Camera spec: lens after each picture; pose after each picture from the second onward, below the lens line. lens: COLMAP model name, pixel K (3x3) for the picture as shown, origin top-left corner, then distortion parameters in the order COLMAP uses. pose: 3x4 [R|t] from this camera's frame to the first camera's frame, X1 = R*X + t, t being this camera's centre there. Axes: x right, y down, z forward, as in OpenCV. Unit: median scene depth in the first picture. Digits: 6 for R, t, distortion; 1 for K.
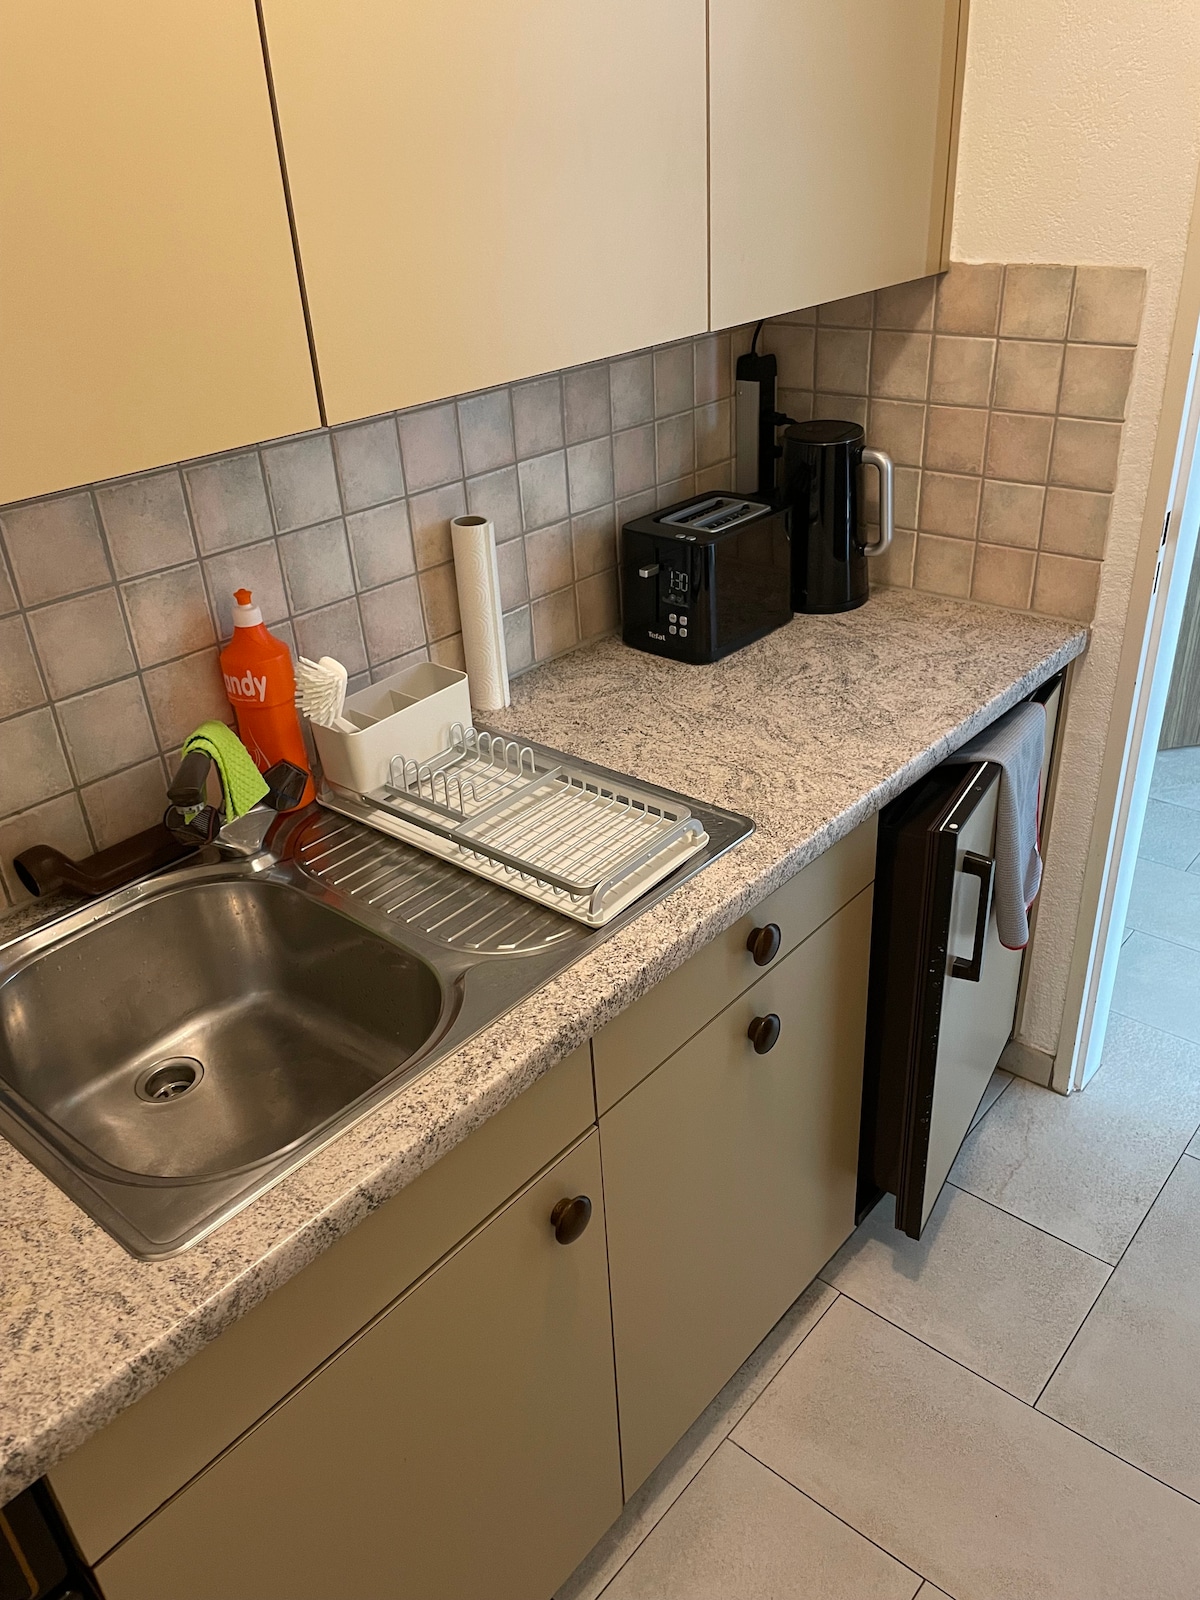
lens RADIAL K [[1227.6, 0, 632.9], [0, 1227.6, 798.7], [0, 0, 1]] dist [0.030836, -0.032684]
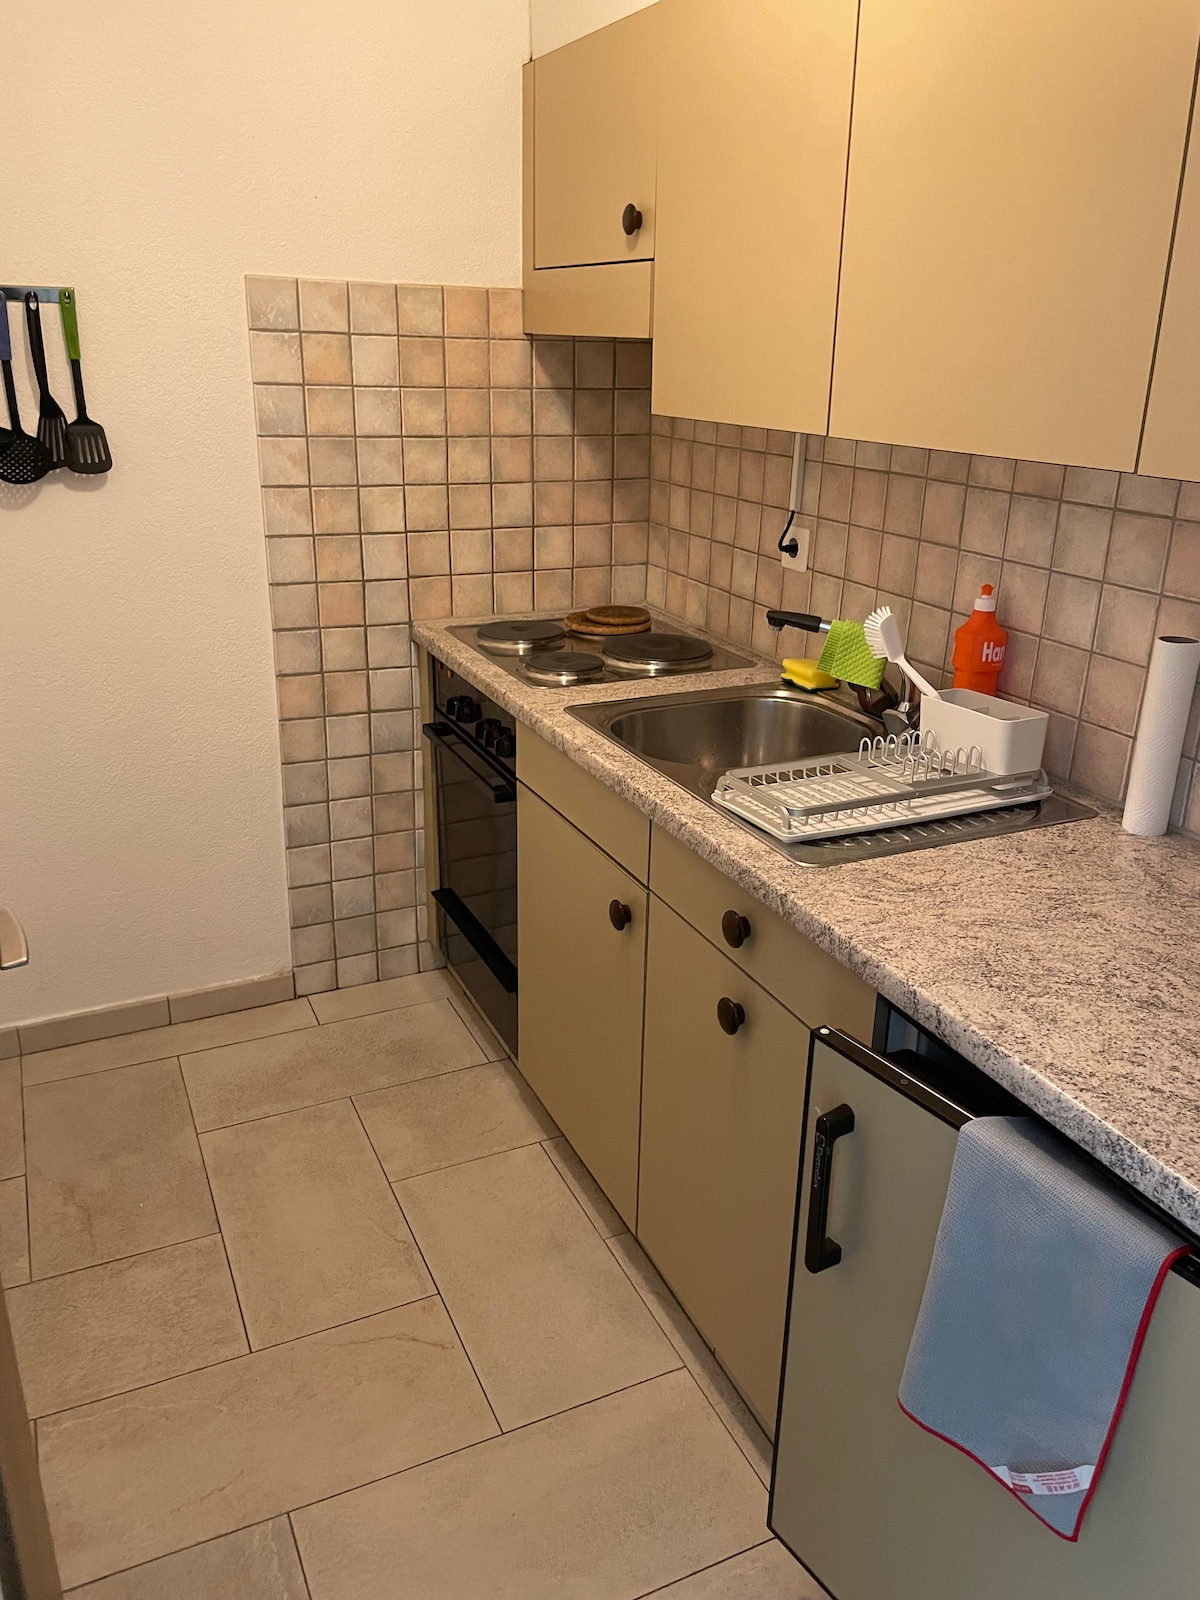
lens RADIAL K [[1227.6, 0, 632.9], [0, 1227.6, 798.7], [0, 0, 1]] dist [0.030836, -0.032684]
pose [[-0.423641, 0.338722, -0.840117, 0.989351], [-0.440996, 0.733000, 0.517912, -0.484453], [0.791234, 0.589897, -0.161154, 0.956002]]
